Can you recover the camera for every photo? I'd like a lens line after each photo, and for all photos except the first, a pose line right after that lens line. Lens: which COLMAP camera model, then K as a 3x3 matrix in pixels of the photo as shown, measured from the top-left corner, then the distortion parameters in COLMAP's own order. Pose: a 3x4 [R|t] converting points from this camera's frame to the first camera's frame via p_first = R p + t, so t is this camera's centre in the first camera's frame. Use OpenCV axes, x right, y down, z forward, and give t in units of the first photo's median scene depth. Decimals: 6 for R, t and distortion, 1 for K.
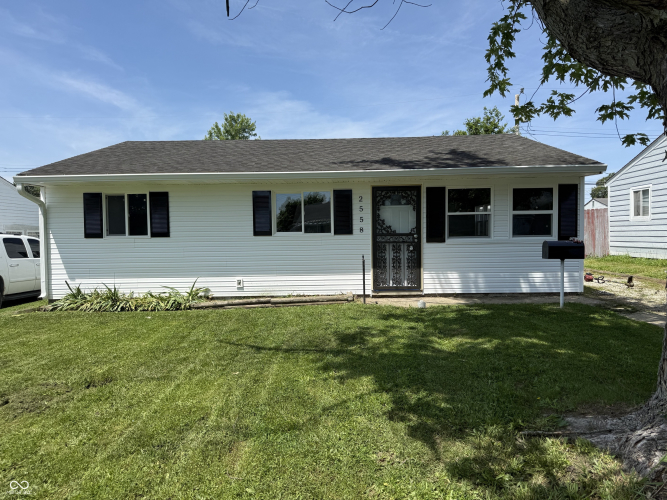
lens RADIAL K [[477.4, 0, 336.7], [0, 477.4, 249.8], [0, 0, 1]] dist [0.042767, -0.043628]
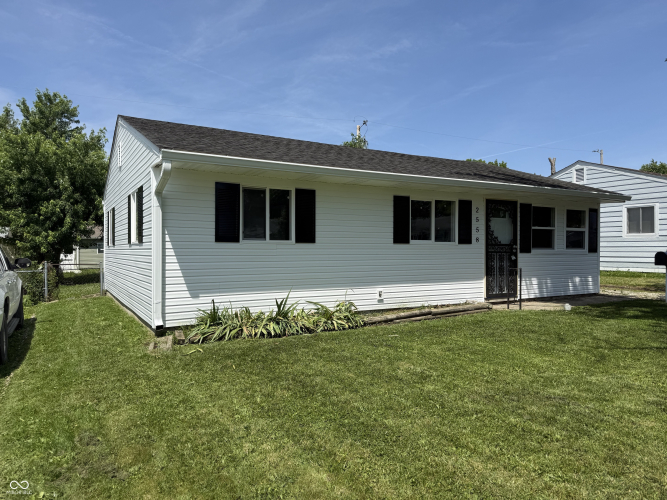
lens RADIAL K [[477.4, 0, 334.8], [0, 477.4, 256.2], [0, 0, 1]] dist [0.042767, -0.043628]
pose [[0.855033, 0.007875, 0.518513, -0.757870], [0.001663, 0.999838, -0.017928, 0.011846], [-0.518571, 0.016191, 0.854882, 0.266807]]
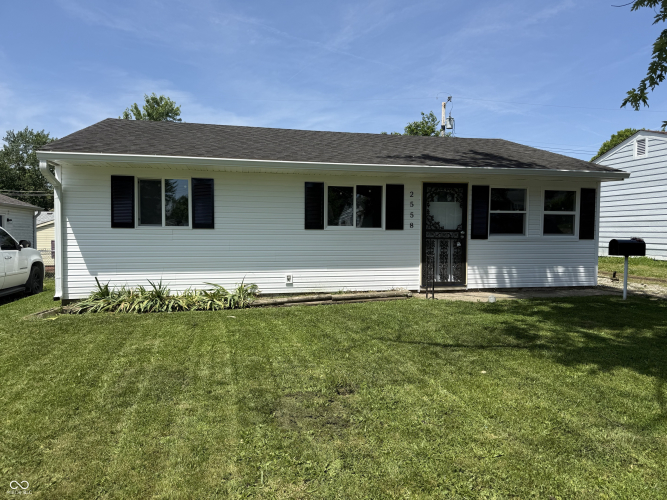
lens RADIAL K [[477.4, 0, 334.6], [0, 477.4, 248.5], [0, 0, 1]] dist [0.042767, -0.043628]
pose [[0.970472, 0.011005, 0.240963, -0.346064], [-0.012425, 0.999913, 0.004373, 0.004425], [-0.240894, -0.007237, 0.970525, 0.066595]]
